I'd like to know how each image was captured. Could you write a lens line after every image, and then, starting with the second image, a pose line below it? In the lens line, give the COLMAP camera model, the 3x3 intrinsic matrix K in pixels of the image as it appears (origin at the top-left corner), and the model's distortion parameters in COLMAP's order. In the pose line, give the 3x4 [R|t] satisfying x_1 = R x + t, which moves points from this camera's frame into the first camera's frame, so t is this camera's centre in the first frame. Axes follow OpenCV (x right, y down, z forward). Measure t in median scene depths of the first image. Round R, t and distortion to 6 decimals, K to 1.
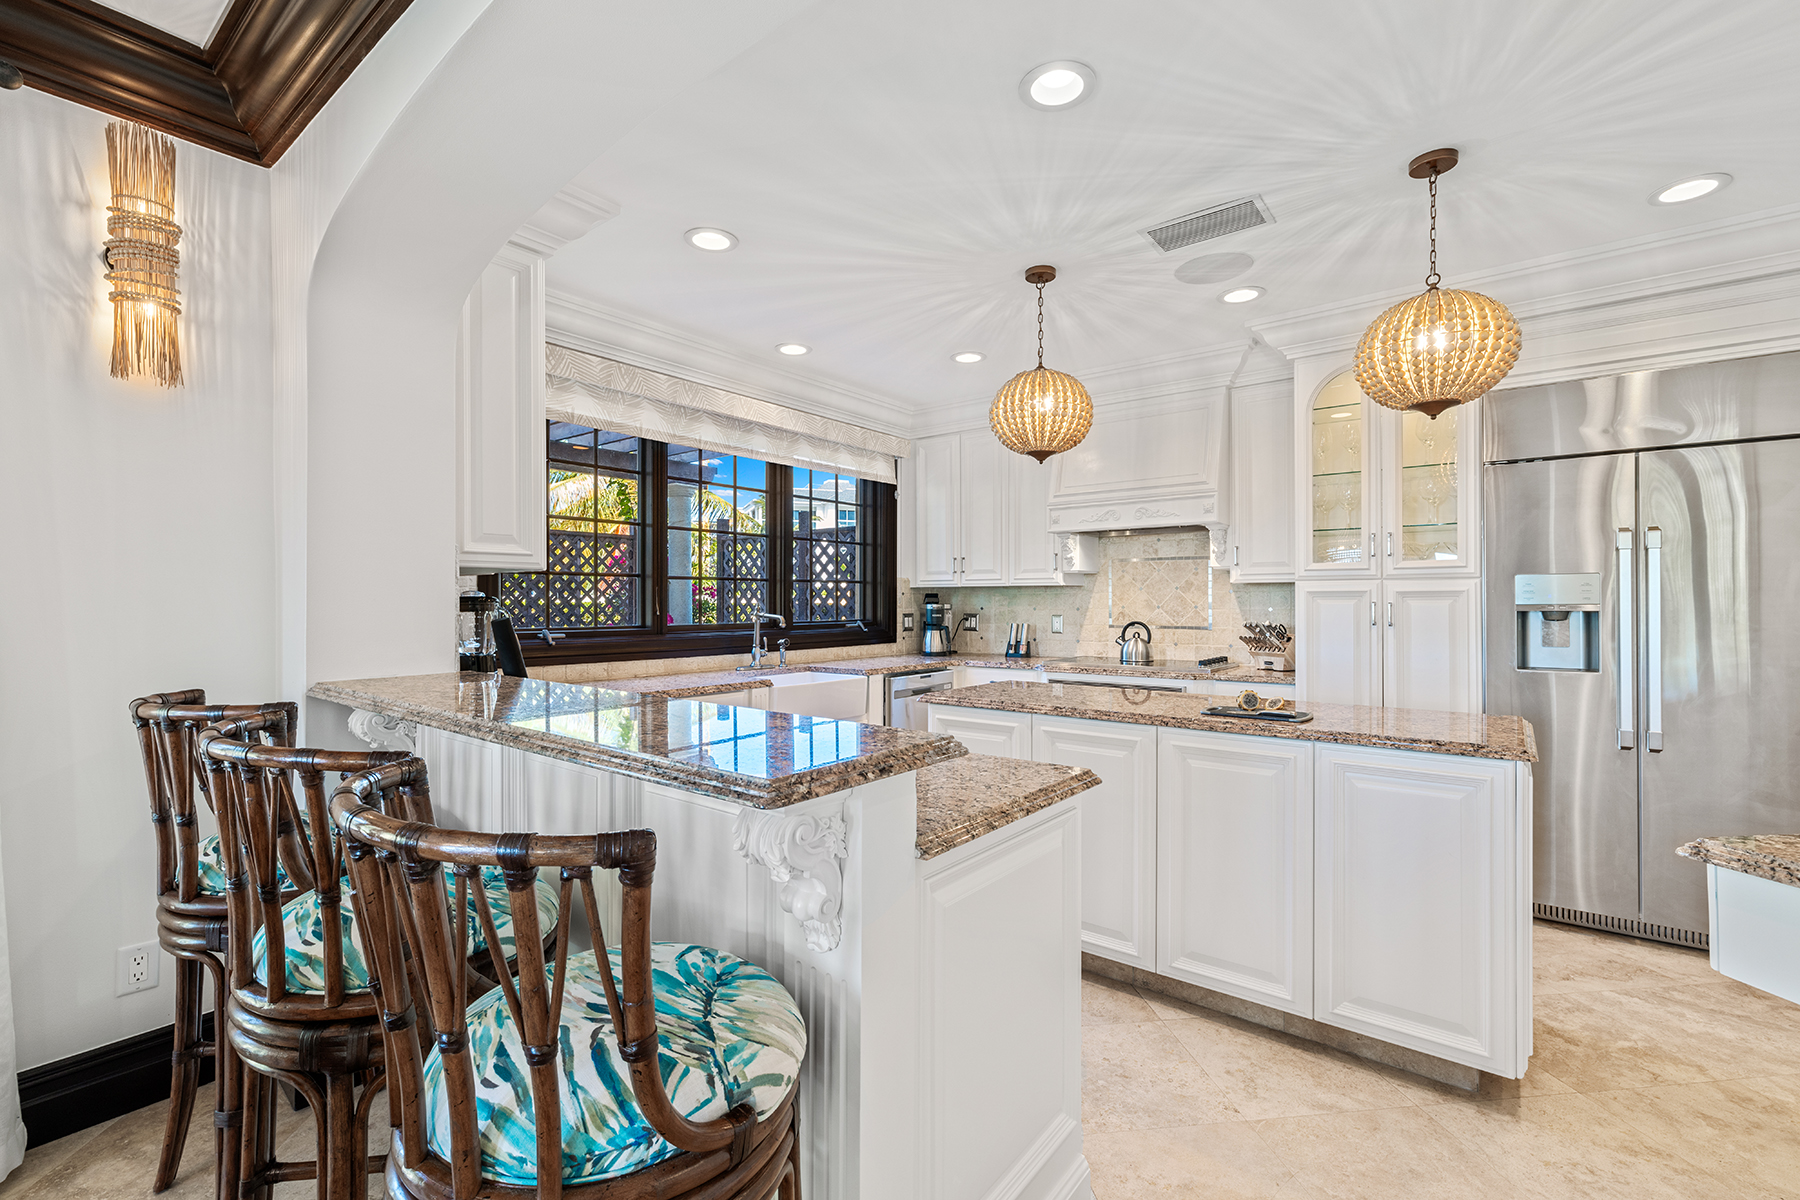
lens RADIAL K [[768.0, 0, 900.0], [0, 768.0, 600.0], [0, 0, 1]] dist [-0.000149, 0.000627]
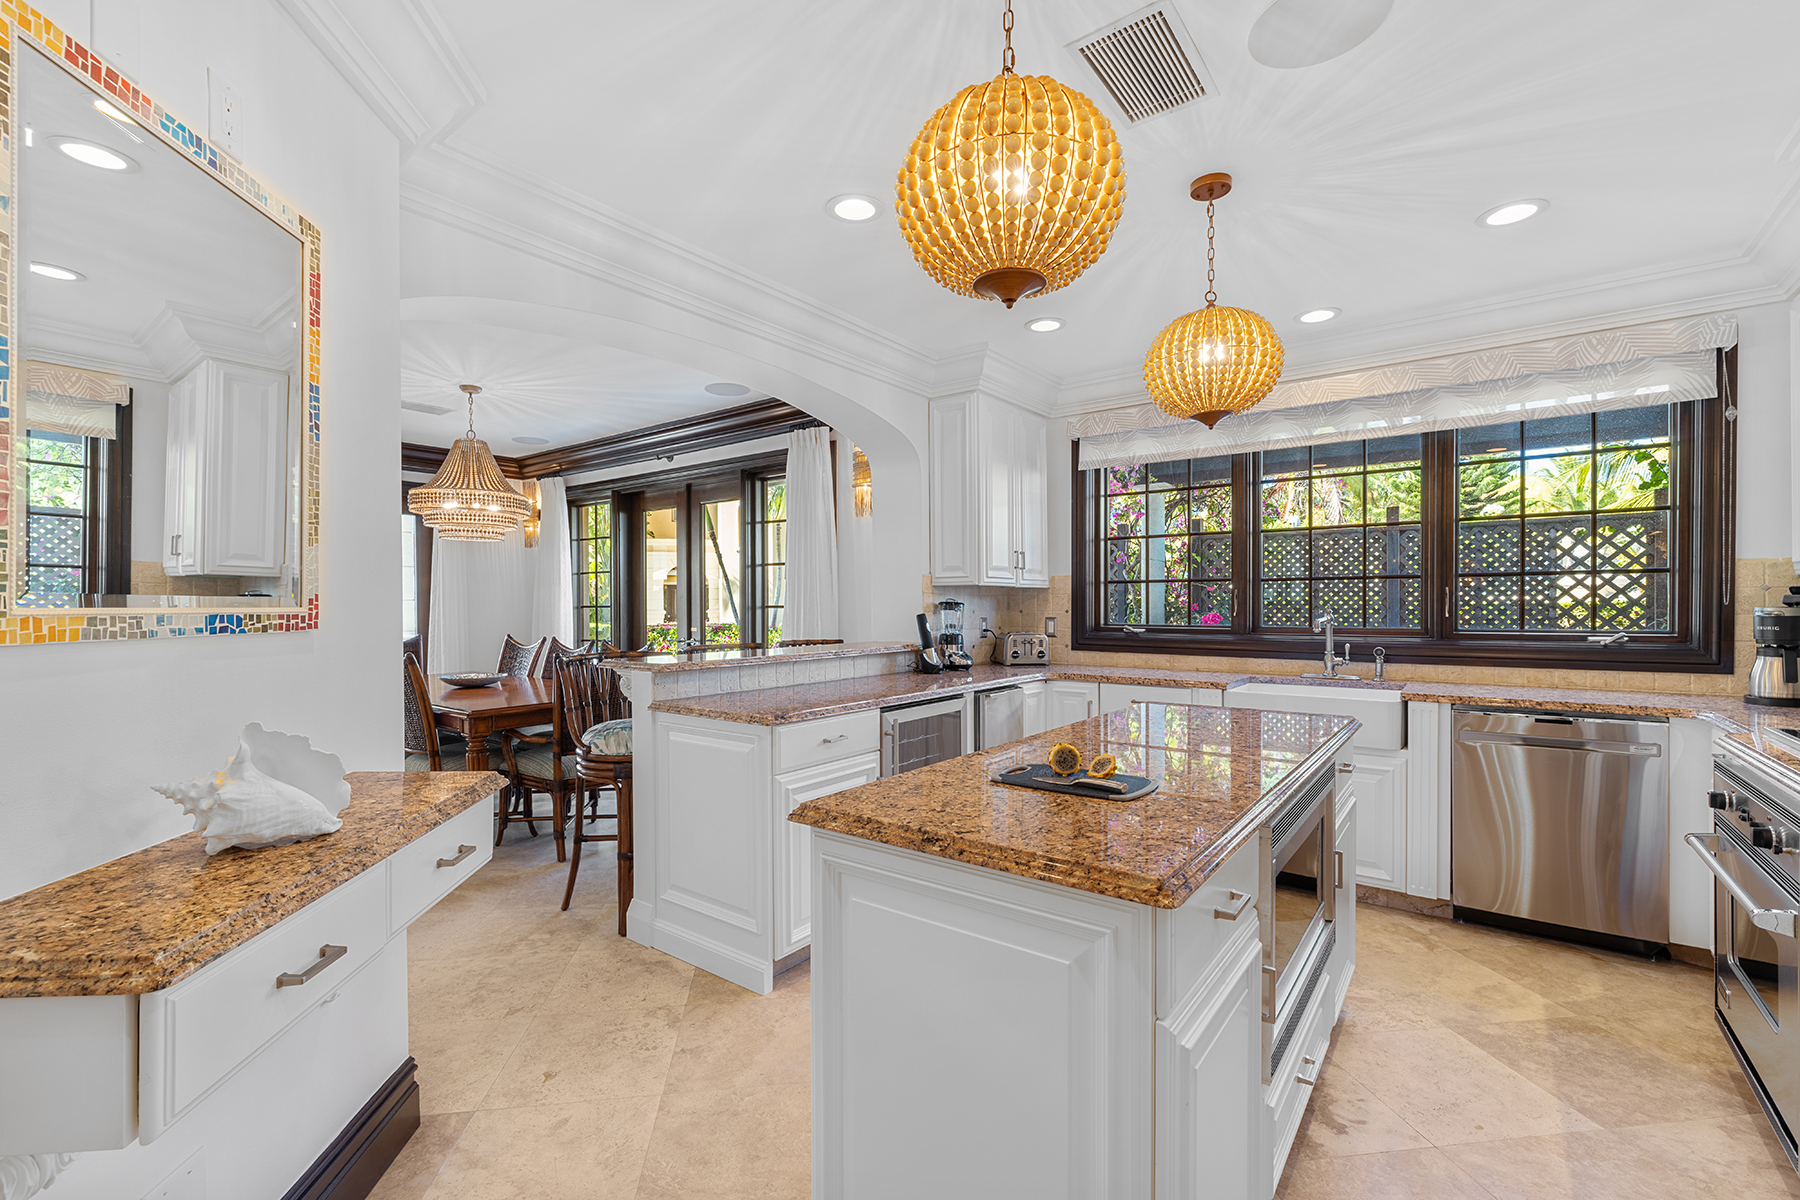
lens RADIAL K [[768.0, 0, 900.0], [0, 768.0, 600.0], [0, 0, 1]] dist [-0.000149, 0.000627]
pose [[0.013185, 0.000397, -0.999913, 0.719519], [0.003717, 0.999993, 0.000446, -0.005344], [0.999906, -0.003723, 0.013184, 0.503531]]
